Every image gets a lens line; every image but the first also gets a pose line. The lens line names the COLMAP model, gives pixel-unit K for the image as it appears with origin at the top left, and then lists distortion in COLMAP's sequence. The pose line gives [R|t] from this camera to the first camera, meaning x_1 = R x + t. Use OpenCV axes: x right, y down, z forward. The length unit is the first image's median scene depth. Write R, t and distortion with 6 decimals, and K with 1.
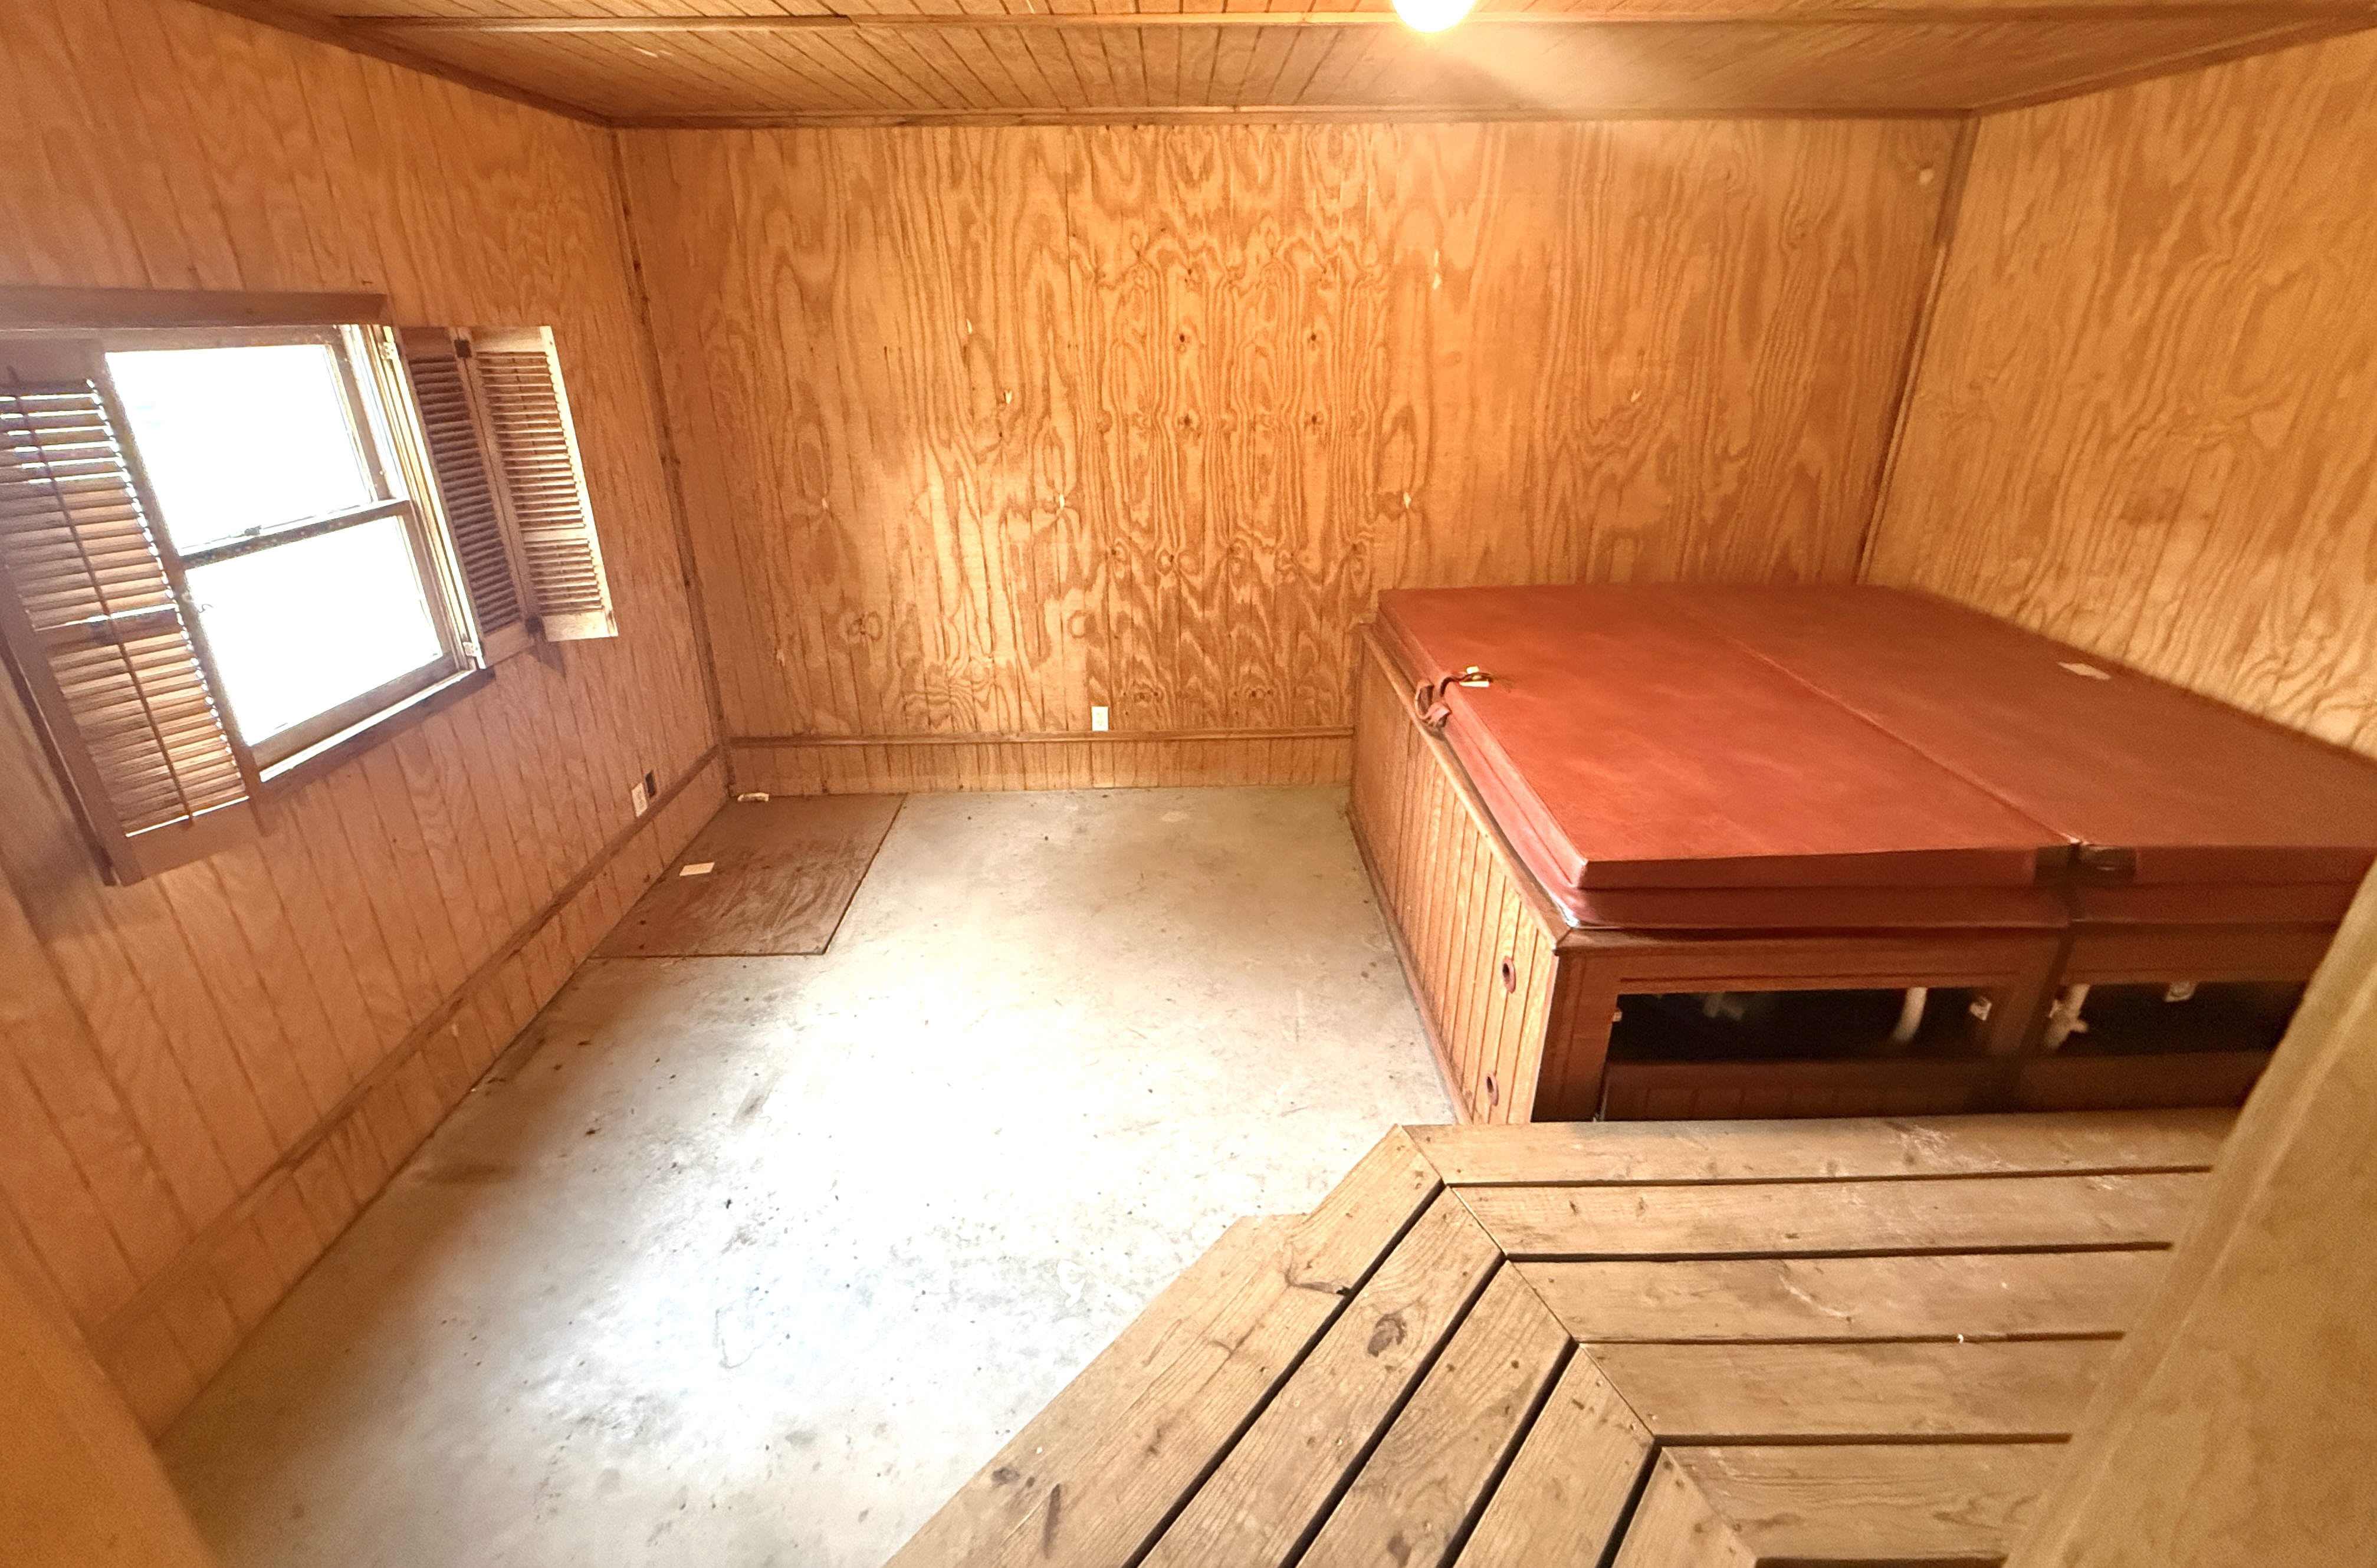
lens RADIAL K [[953.9, 0, 1184.4], [0, 953.9, 661.6], [0, 0, 1]] dist [-0.000011, -0.000279]
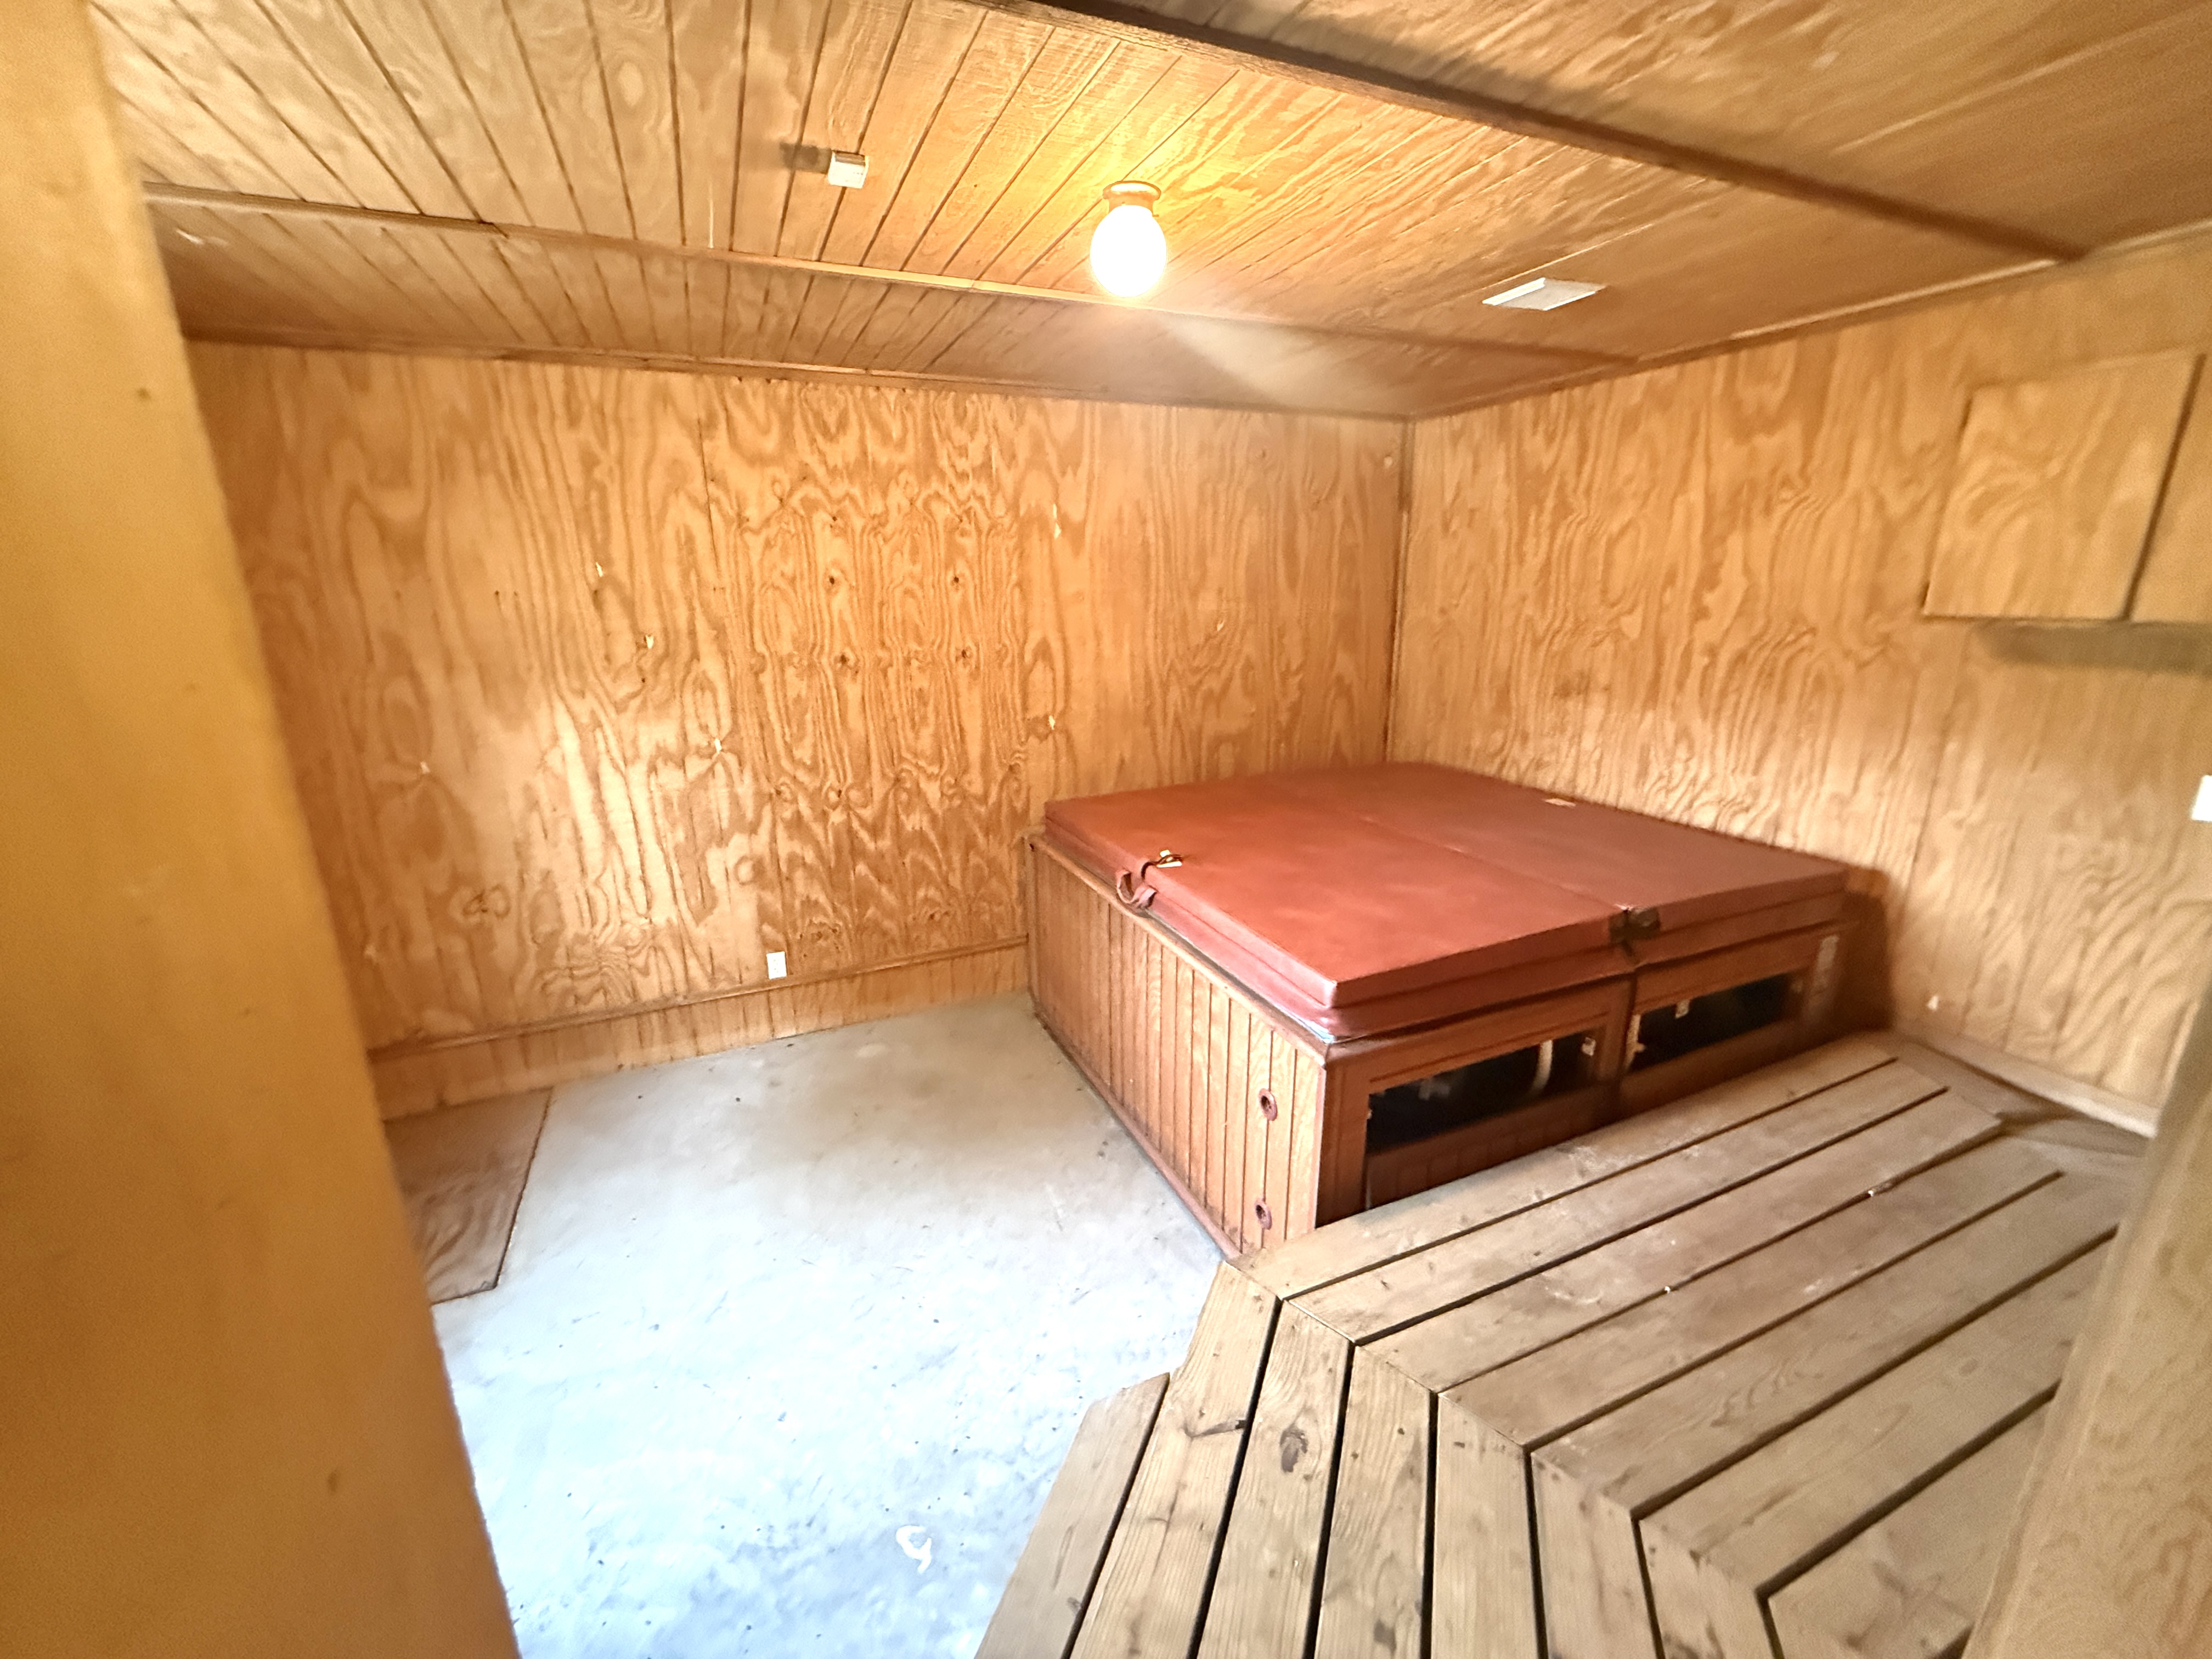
lens RADIAL K [[884.5, 0, 1095.0], [0, 884.5, 819.9], [0, 0, 1]] dist [-0.001589, -0.000057]
pose [[0.924447, -0.102983, 0.367140, -0.124939], [0.137542, 0.988078, -0.069172, 0.024633], [-0.355640, 0.114443, 0.927590, 0.040090]]
